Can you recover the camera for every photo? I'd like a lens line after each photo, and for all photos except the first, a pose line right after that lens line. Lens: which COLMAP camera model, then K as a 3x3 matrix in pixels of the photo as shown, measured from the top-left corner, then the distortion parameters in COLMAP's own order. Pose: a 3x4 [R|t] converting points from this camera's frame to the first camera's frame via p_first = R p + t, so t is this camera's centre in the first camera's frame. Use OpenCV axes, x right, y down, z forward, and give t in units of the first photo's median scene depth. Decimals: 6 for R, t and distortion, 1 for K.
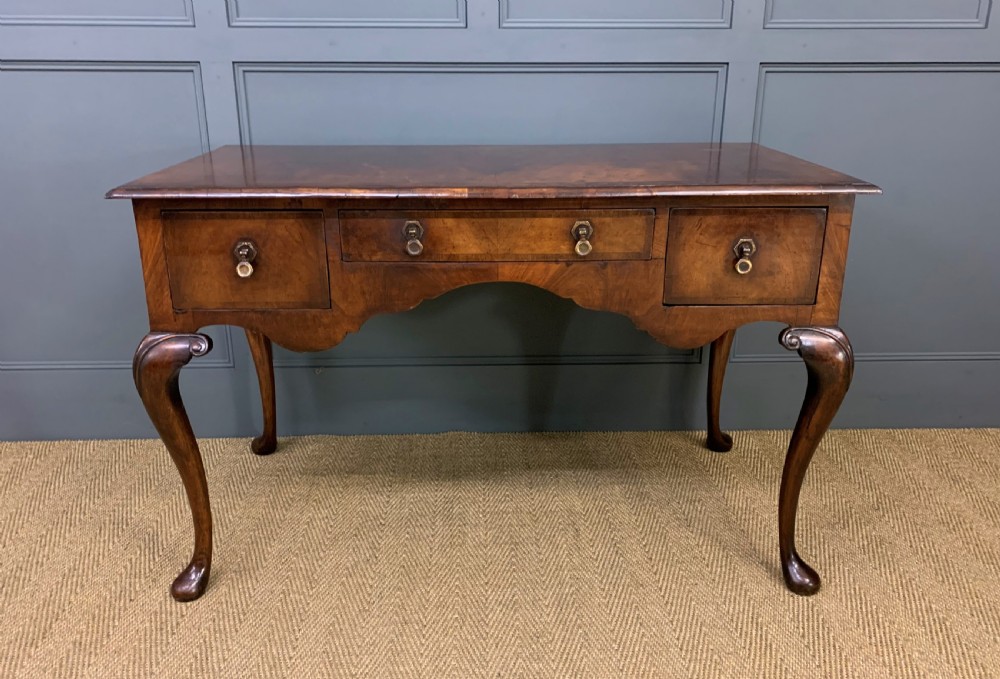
lens RADIAL K [[812.5, 0, 504.9], [0, 812.5, 326.7], [0, 0, 1]] dist [-0.026643, 0.040688]
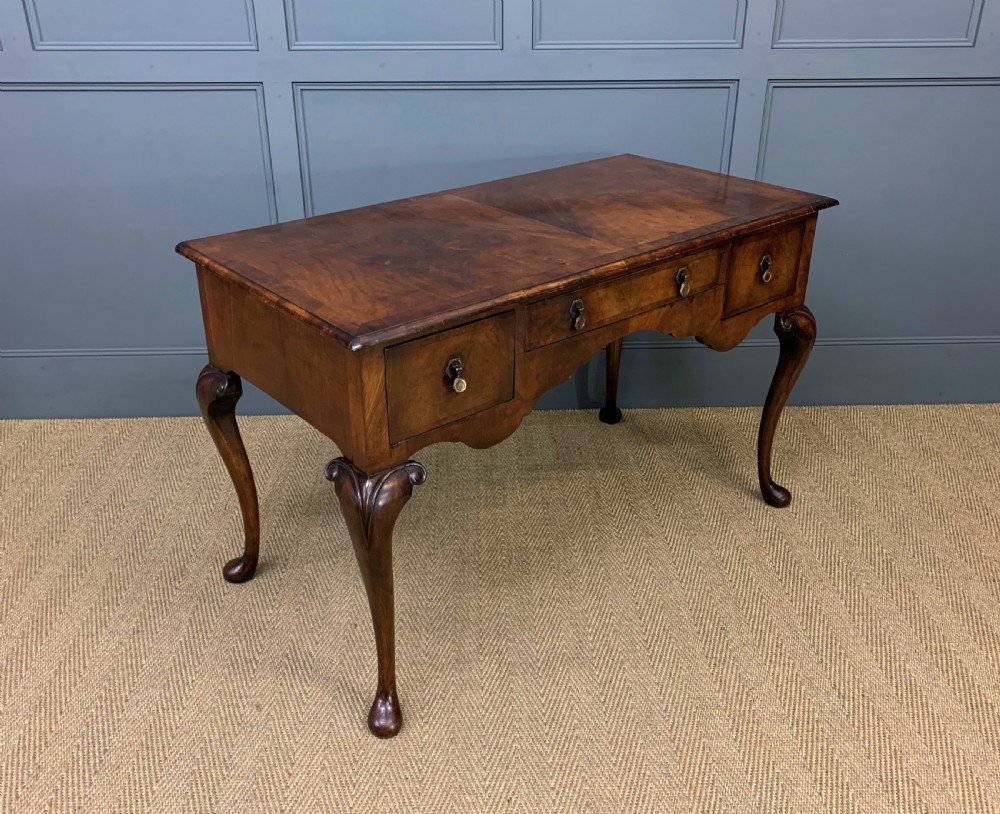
lens RADIAL K [[929.8, 0, 498.8], [0, 929.8, 393.2], [0, 0, 1]] dist [0.002612, 0.000000]
pose [[0.999996, -0.002743, -0.000396, -0.061248], [0.002771, 0.991571, 0.129532, -0.078179], [0.000037, -0.129532, 0.991575, -0.367226]]
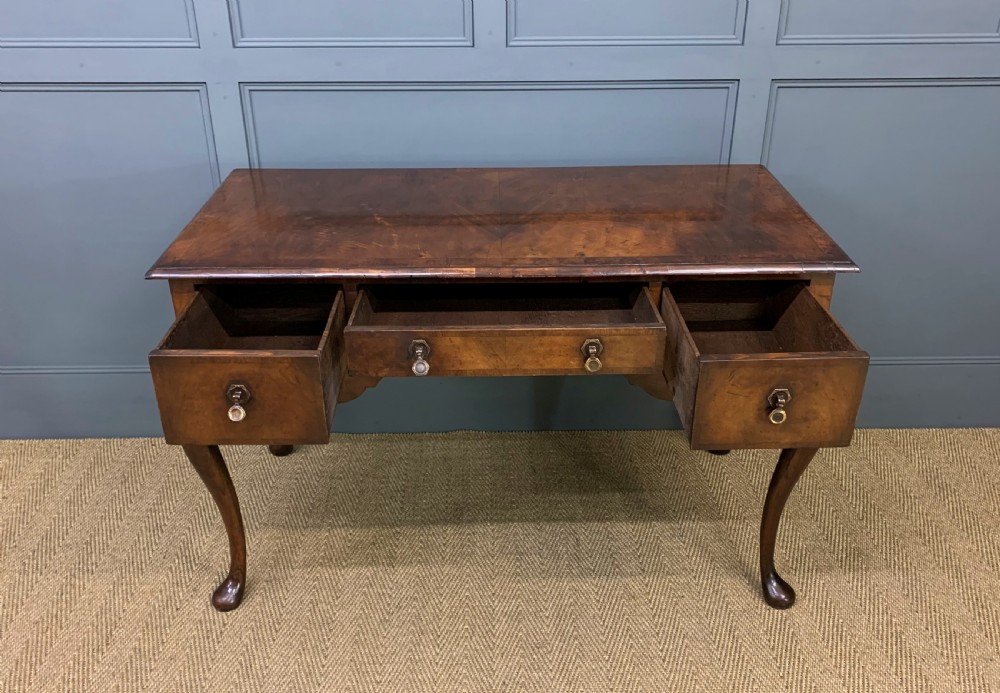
lens RADIAL K [[916.1, 0, 503.6], [0, 916.1, 357.3], [0, 0, 1]] dist [-0.005095, 0.000000]
pose [[0.999889, 0.003643, -0.014451, 0.007817], [-0.001342, 0.987732, 0.156155, -0.193837], [0.014843, -0.156118, 0.987627, -0.182579]]
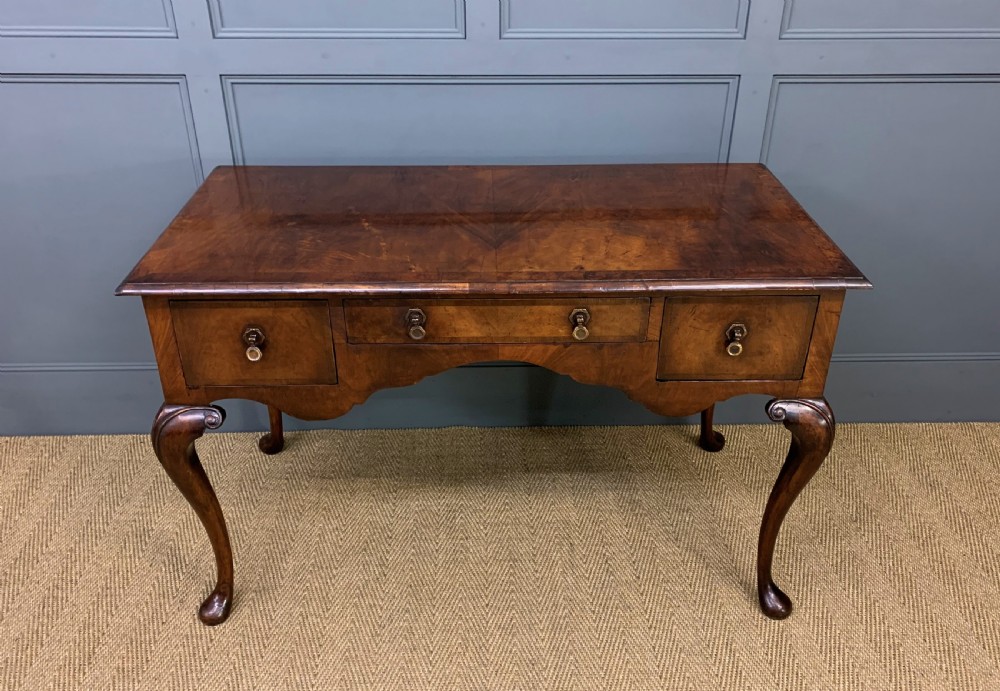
lens RADIAL K [[858.7, 0, 510.9], [0, 858.7, 354.8], [0, 0, 1]] dist [-0.016186, 0.027570]
pose [[0.999975, 0.004059, 0.005875, 0.001220], [-0.005158, 0.979561, 0.201083, -0.238828], [-0.004938, -0.201108, 0.979557, -0.063169]]
